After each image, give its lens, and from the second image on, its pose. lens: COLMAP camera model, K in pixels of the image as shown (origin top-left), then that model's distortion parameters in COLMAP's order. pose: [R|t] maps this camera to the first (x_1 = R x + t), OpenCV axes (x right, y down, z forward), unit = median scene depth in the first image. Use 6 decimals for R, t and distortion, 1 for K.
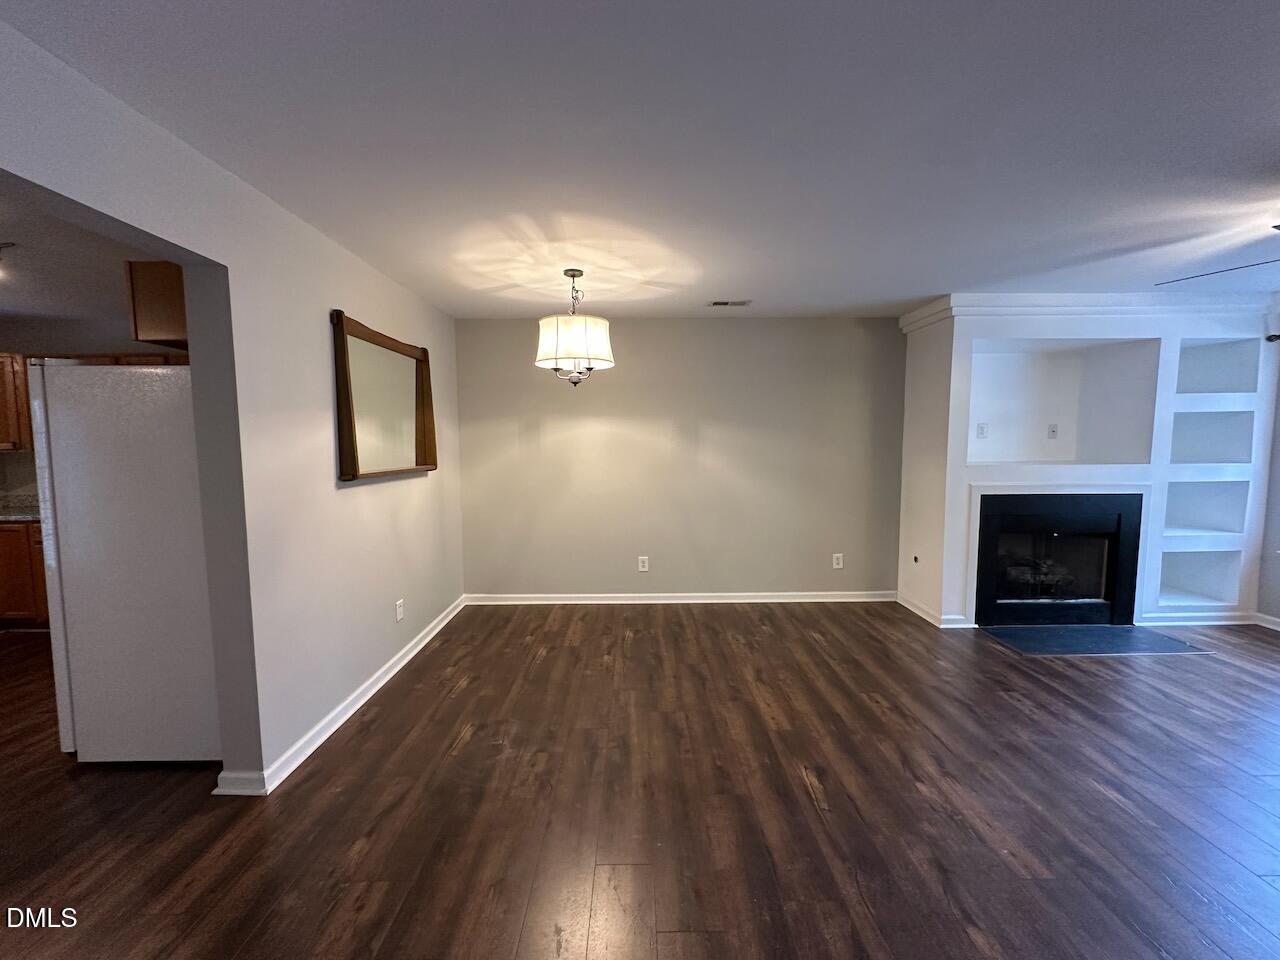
lens RADIAL K [[509.6, 0, 640.0], [0, 509.6, 480.0], [0, 0, 1]] dist [-0.001125, -0.000202]
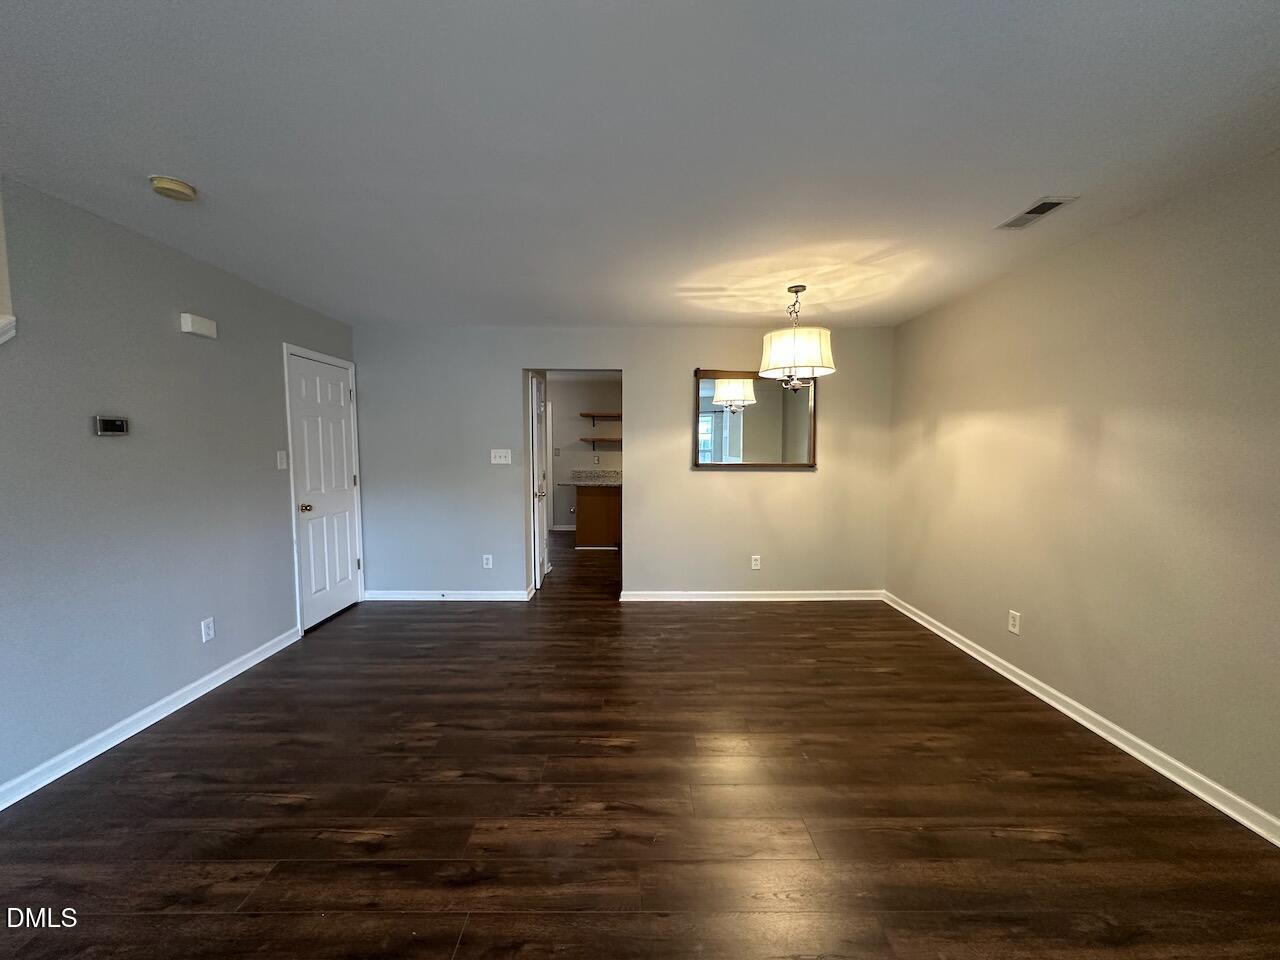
lens RADIAL K [[508.1, 0, 637.6], [0, 508.1, 482.2], [0, 0, 1]] dist [0.000357, 0.000146]
pose [[-0.002461, 0.076793, -0.997044, 0.826298], [-0.074026, 0.994297, 0.076764, -0.046428], [0.997253, 0.073996, 0.003238, 0.580665]]
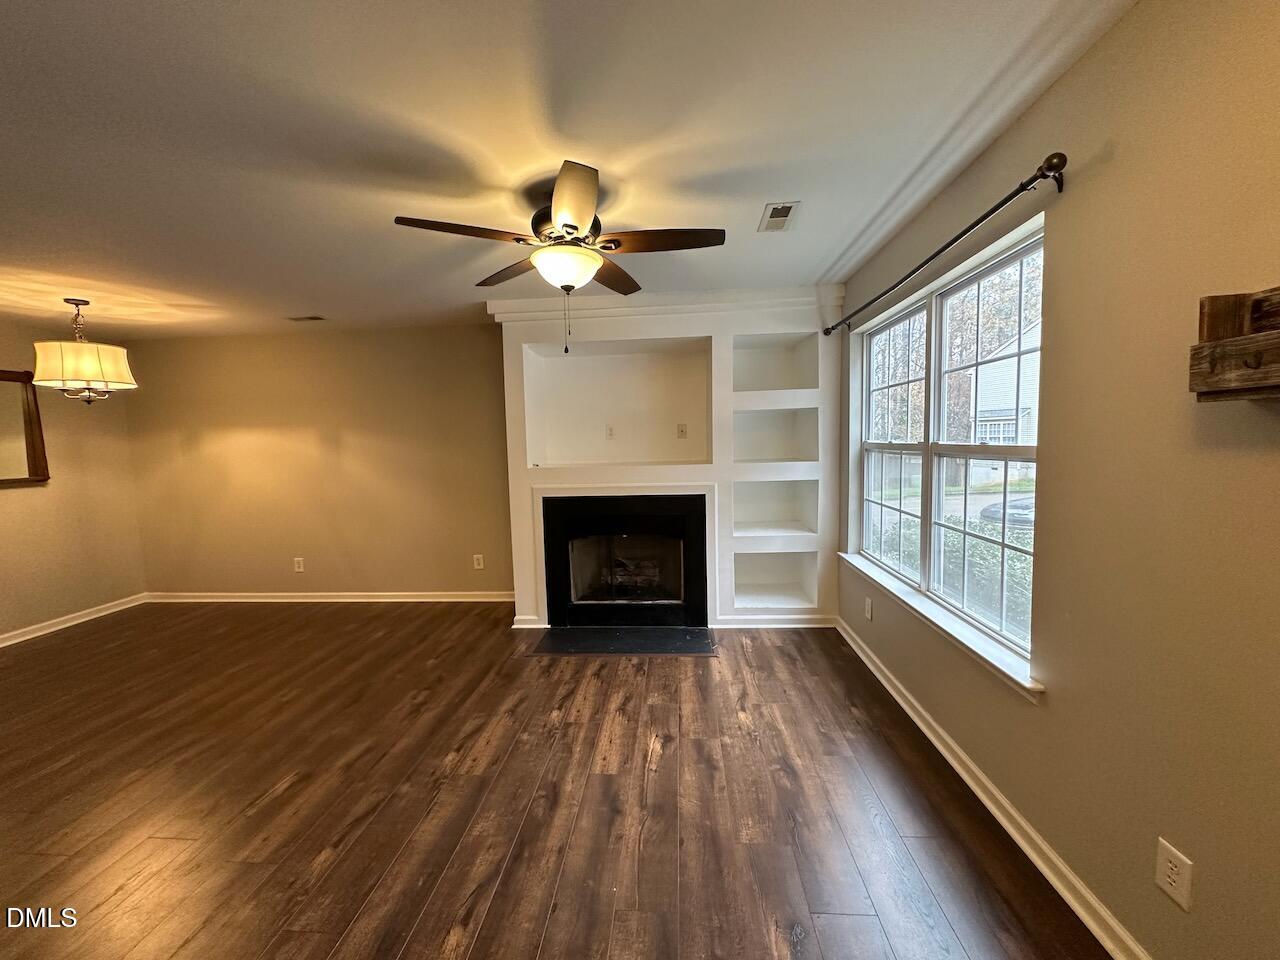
lens RADIAL K [[508.1, 0, 637.6], [0, 508.1, 482.2], [0, 0, 1]] dist [0.000357, 0.000146]
pose [[0.996465, -0.014362, -0.082772, 0.974135], [0.015035, 0.999859, 0.007514, -0.006003], [0.082652, -0.008732, 0.996540, 0.006630]]
